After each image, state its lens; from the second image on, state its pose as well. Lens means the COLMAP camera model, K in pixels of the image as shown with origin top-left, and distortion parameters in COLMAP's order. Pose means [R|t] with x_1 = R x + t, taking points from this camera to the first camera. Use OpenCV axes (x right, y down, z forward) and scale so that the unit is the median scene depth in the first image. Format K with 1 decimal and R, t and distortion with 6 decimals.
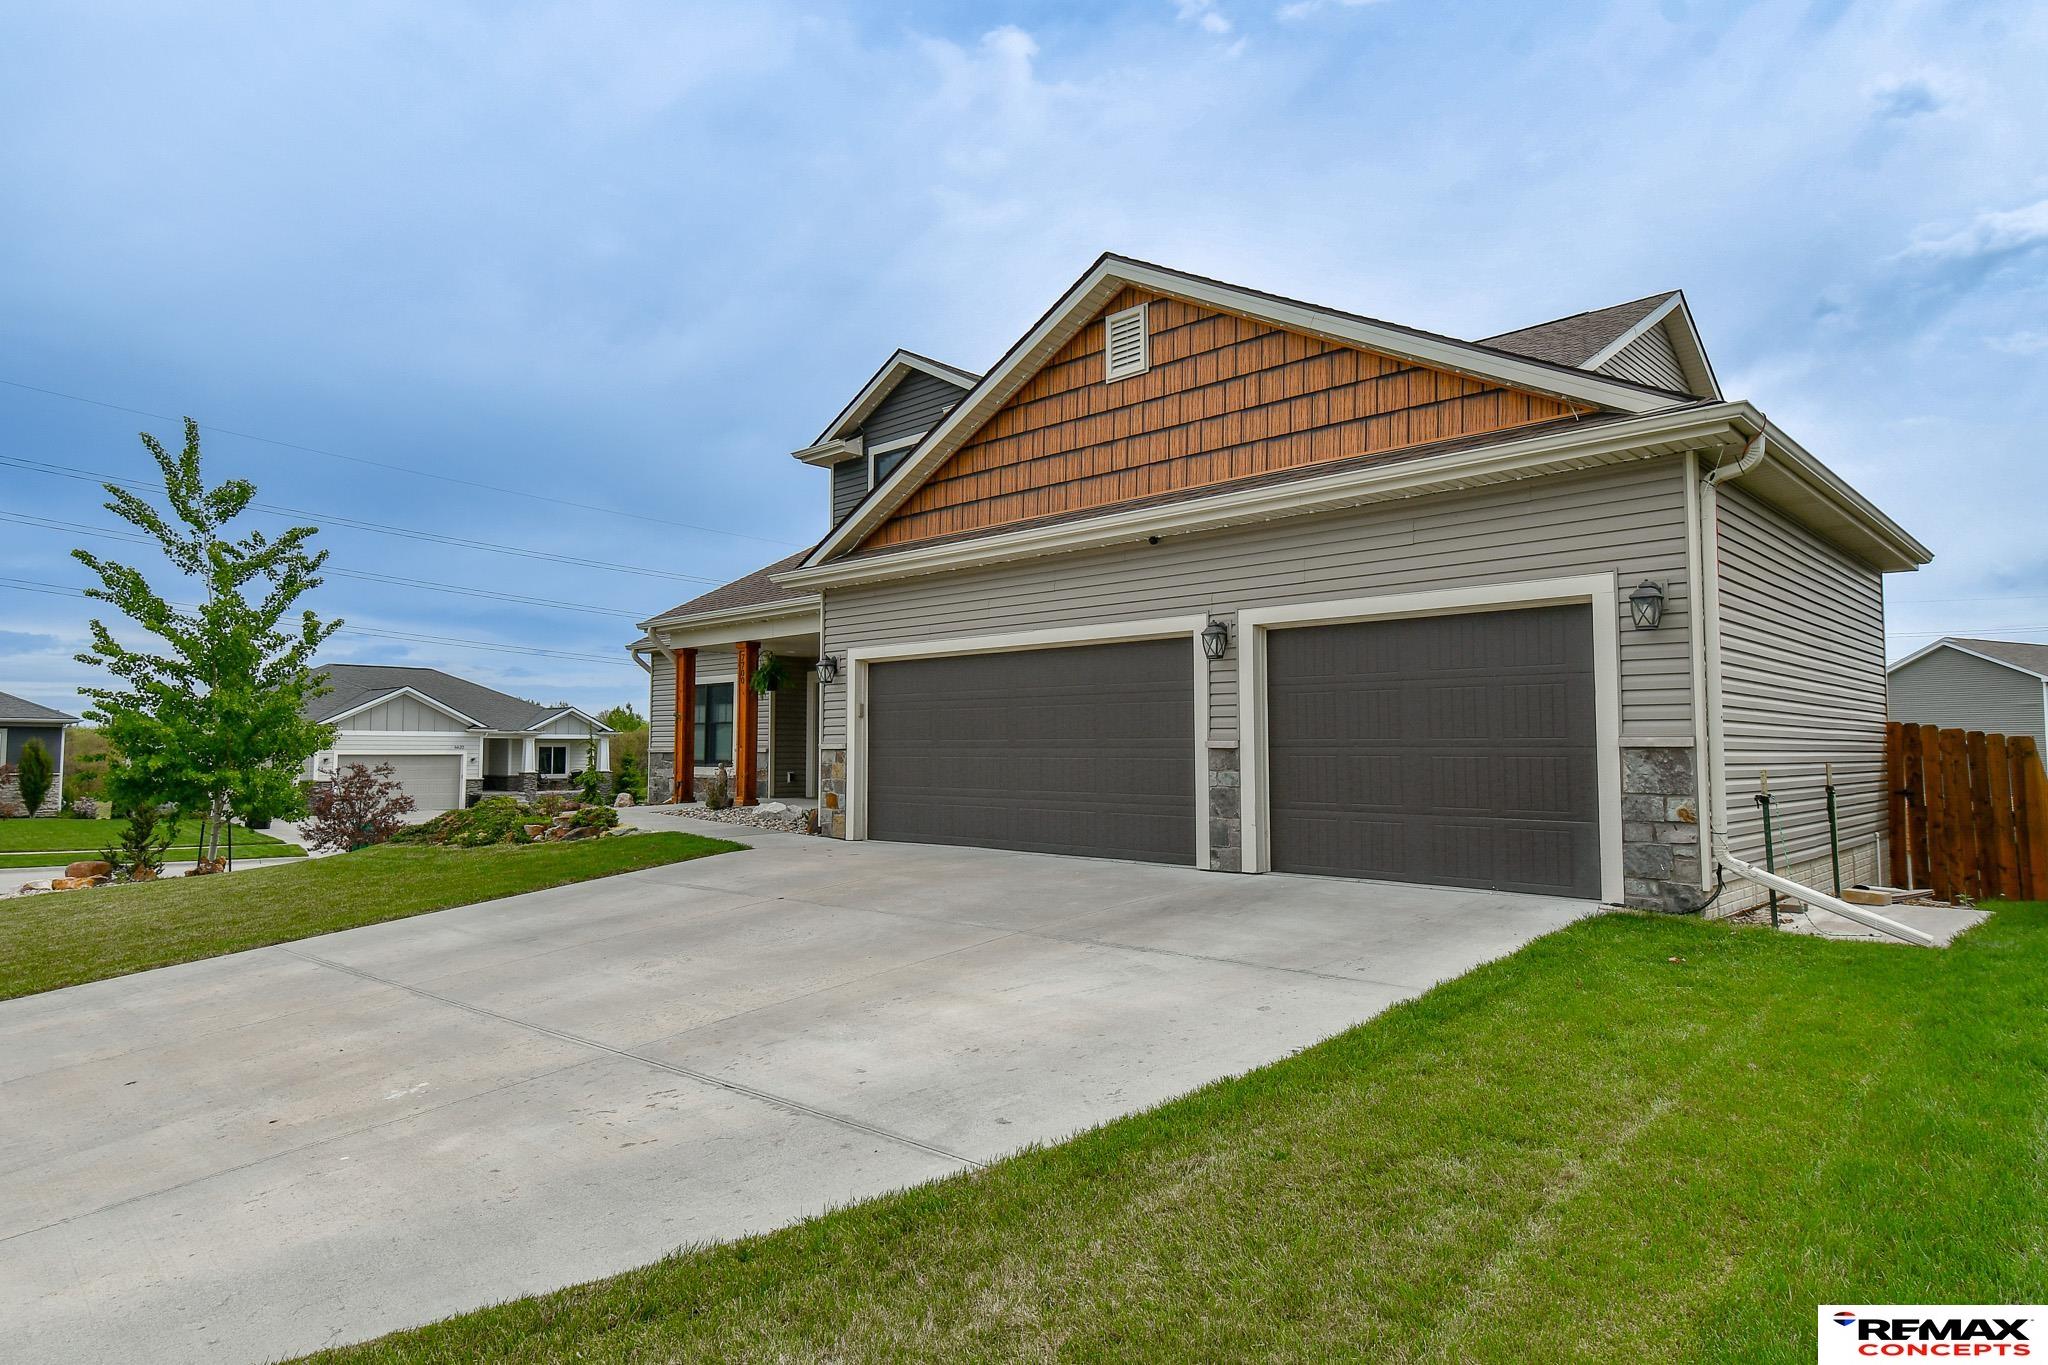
lens RADIAL K [[1172.4, 0, 1056.4], [0, 1172.4, 710.2], [0, 0, 1]] dist [0.017169, -0.000797]
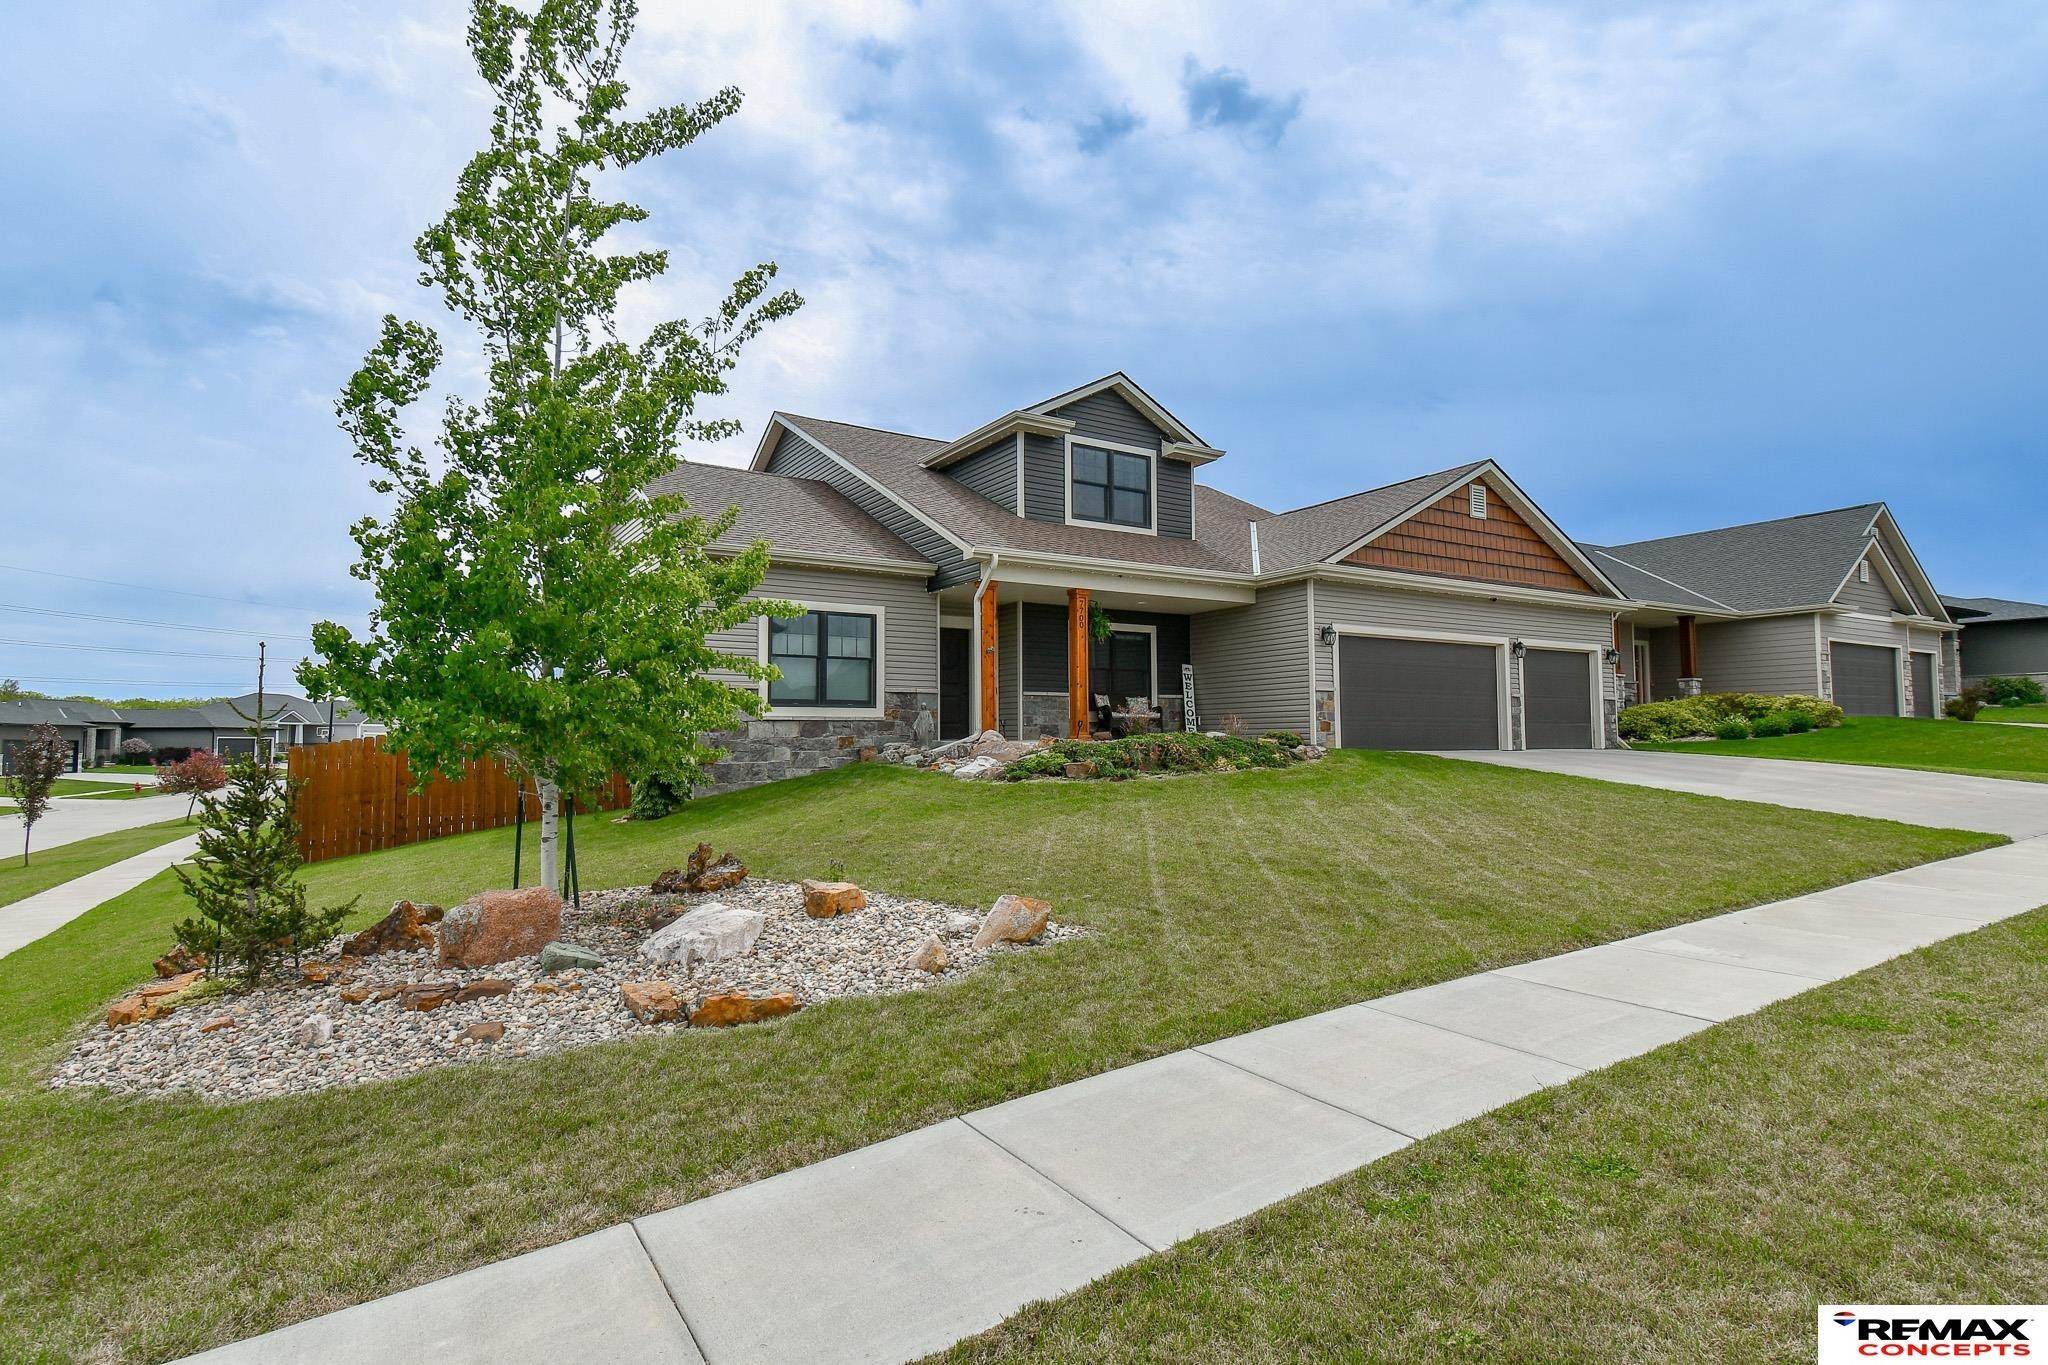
lens RADIAL K [[1001.6, 0, 1024.0], [0, 1001.6, 682.5], [0, 0, 1]] dist [0.022338, 0.000057]
pose [[0.269936, 0.051846, 0.961481, -1.049839], [-0.030974, 0.998500, -0.045147, 0.064307], [-0.962380, -0.017594, 0.271137, 0.724463]]
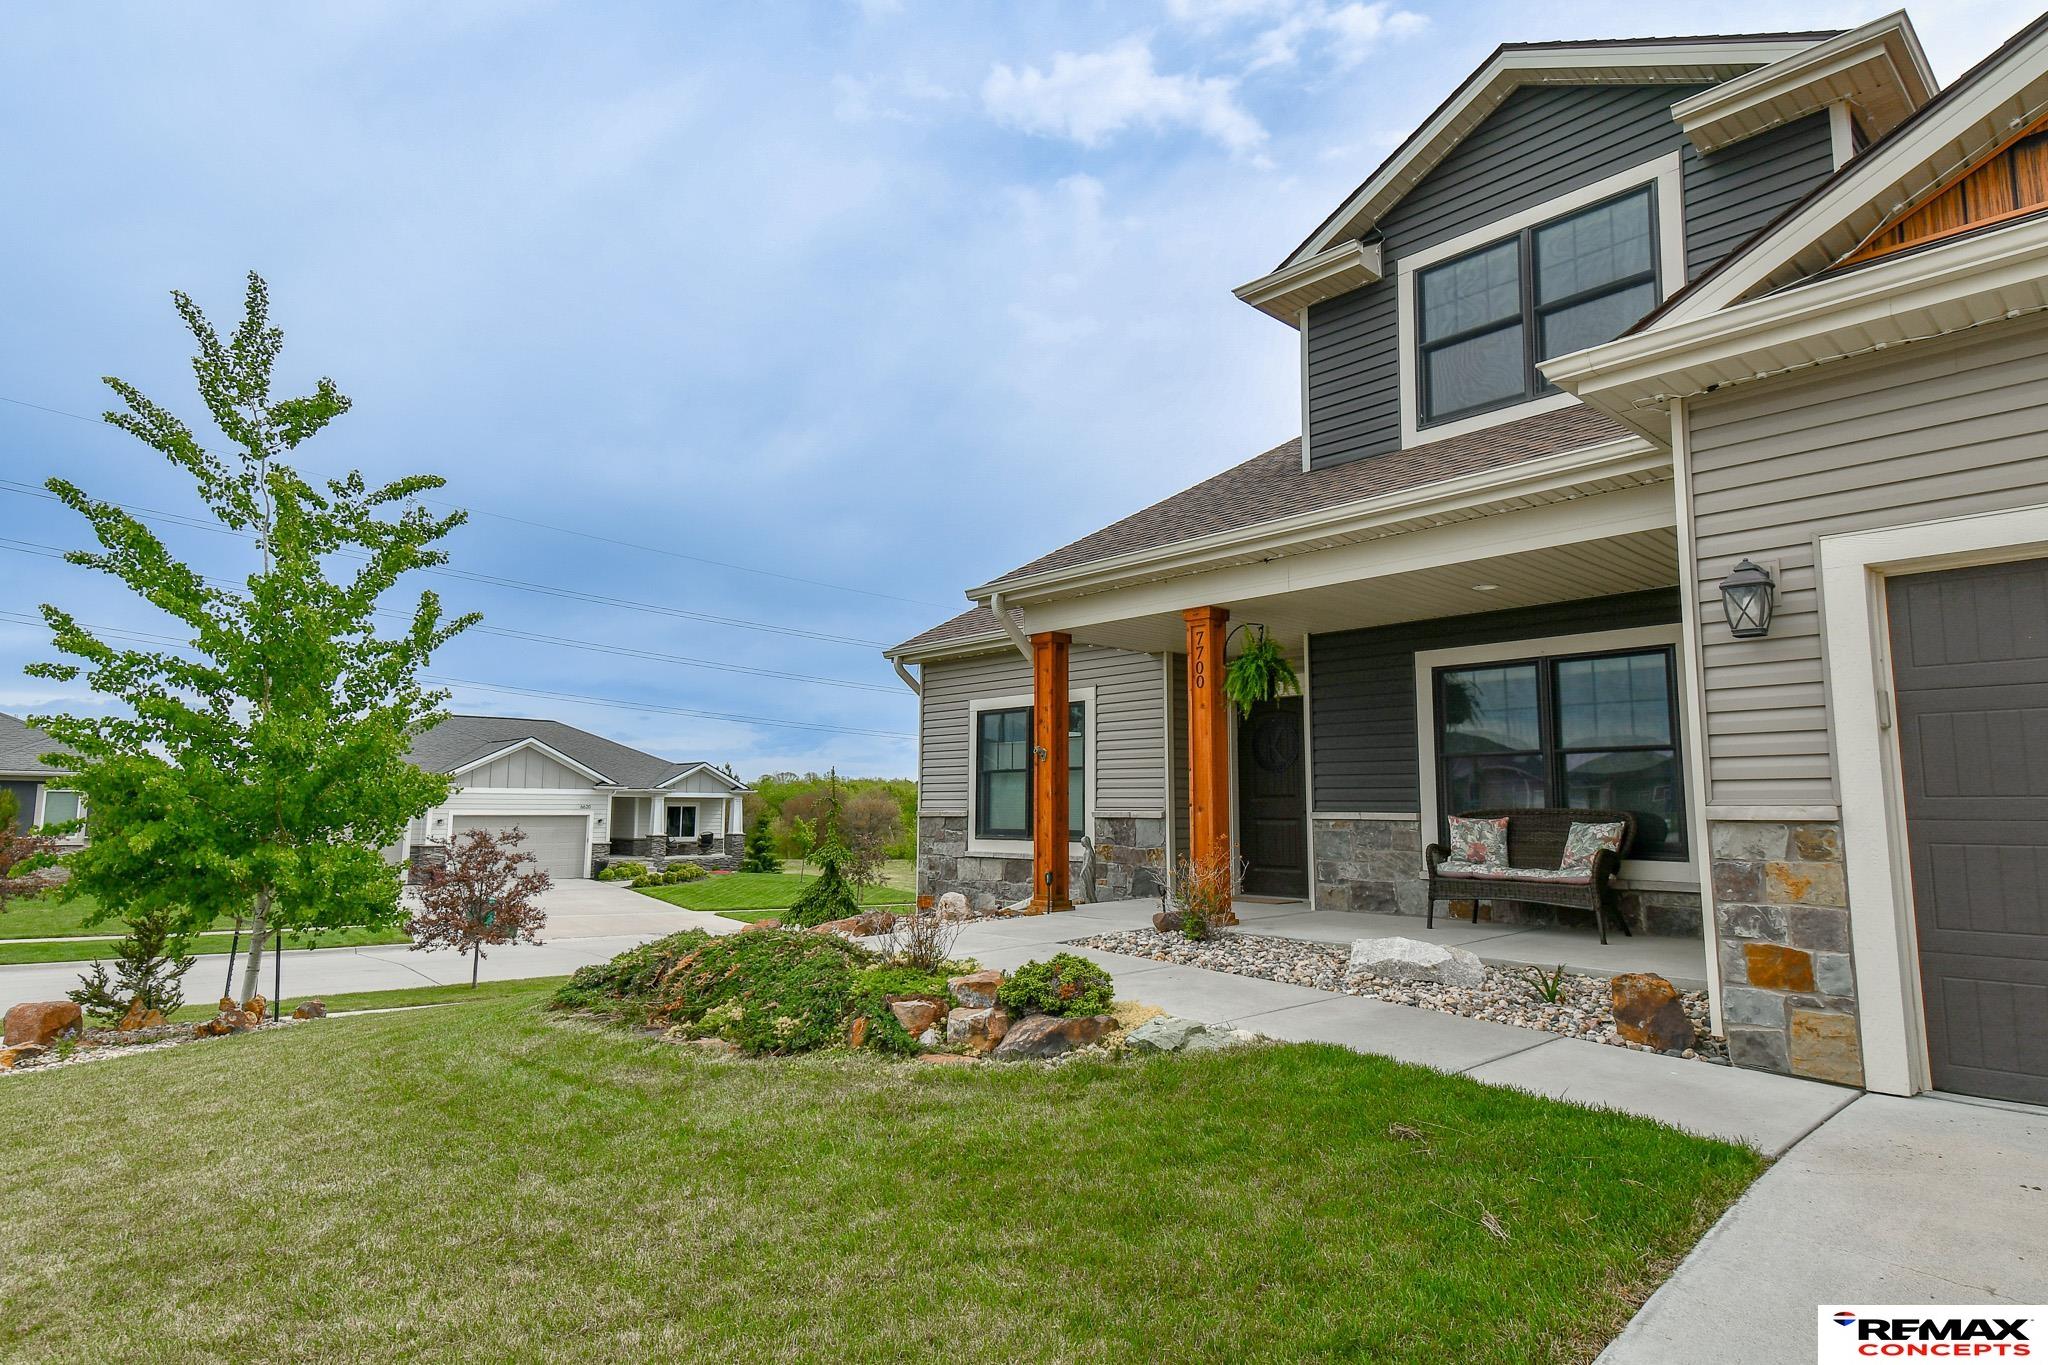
lens RADIAL K [[1123.8, 0, 1024.0], [0, 1123.8, 682.5], [0, 0, 1]] dist [0.056898, -0.013426]
pose [[0.996423, -0.007084, -0.084204, -0.274226], [0.000462, 0.996921, -0.078408, 0.013373], [0.084500, 0.078089, 0.993359, 0.446707]]
